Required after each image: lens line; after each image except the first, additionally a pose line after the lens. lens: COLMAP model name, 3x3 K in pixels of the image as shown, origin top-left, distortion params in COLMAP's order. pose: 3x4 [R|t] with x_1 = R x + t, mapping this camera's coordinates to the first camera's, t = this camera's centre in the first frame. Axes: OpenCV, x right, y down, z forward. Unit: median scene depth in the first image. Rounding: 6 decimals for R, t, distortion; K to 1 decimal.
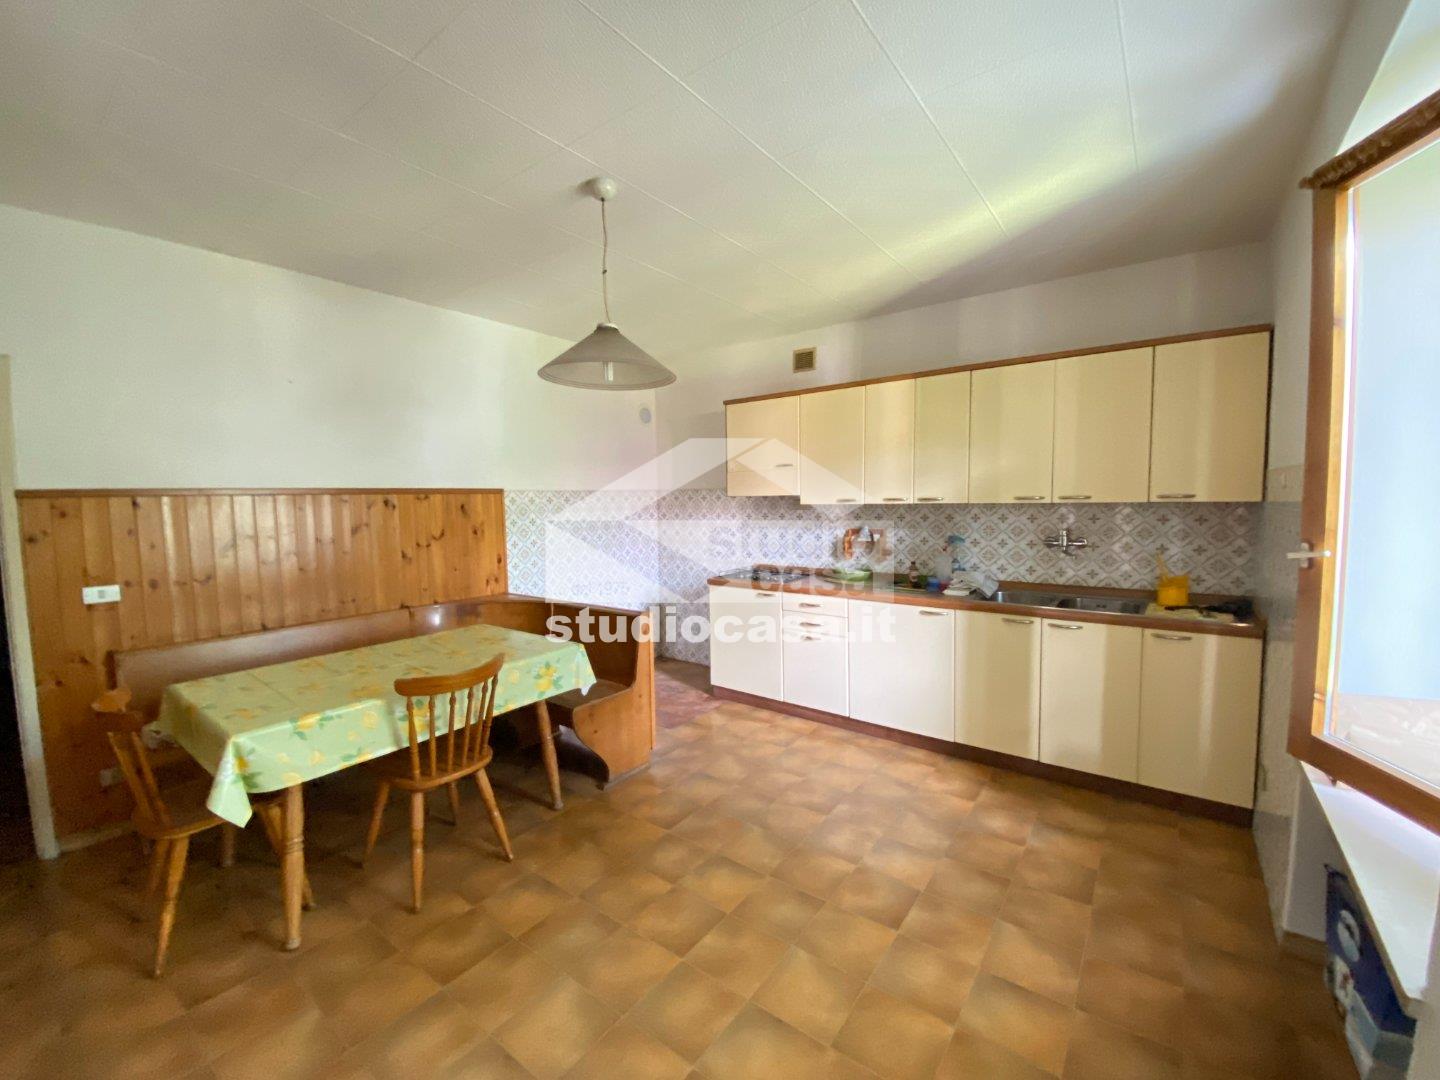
lens RADIAL K [[584.8, 0, 725.9], [0, 584.8, 542.7], [0, 0, 1]] dist [-0.005528, -0.007614]
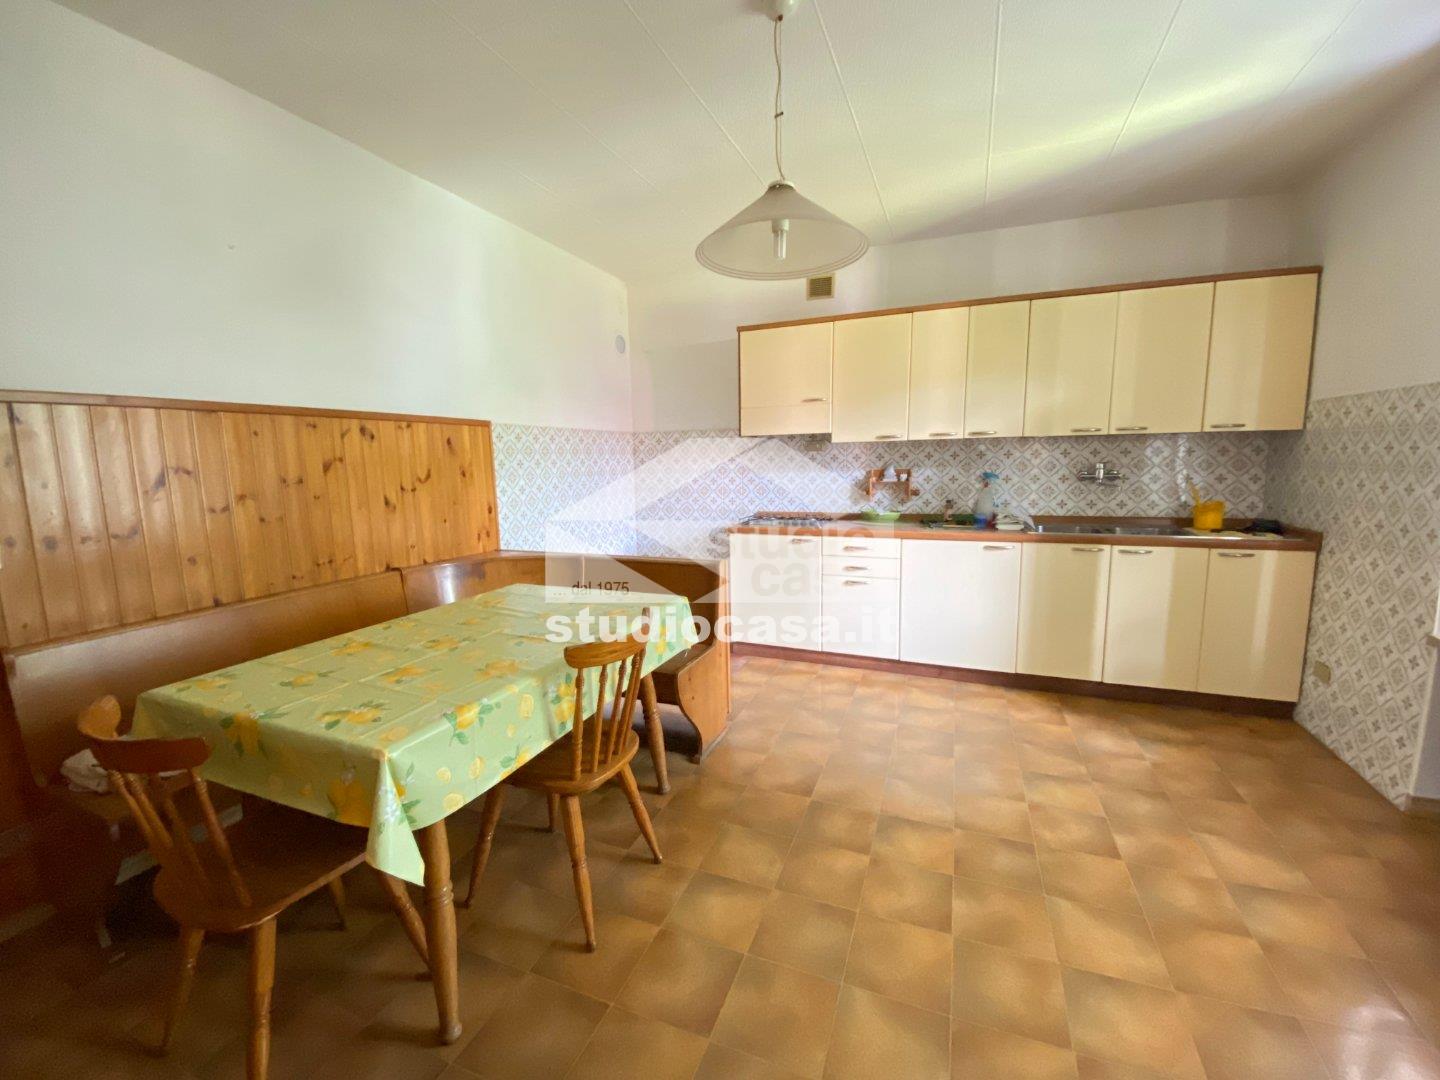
lens RADIAL K [[584.8, 0, 721.6], [0, 584.8, 543.2], [0, 0, 1]] dist [-0.005528, -0.007614]
pose [[0.966777, -0.038132, 0.252760, -0.372665], [0.023156, 0.997810, 0.061967, 0.044222], [-0.254569, -0.054055, 0.965543, 0.174241]]
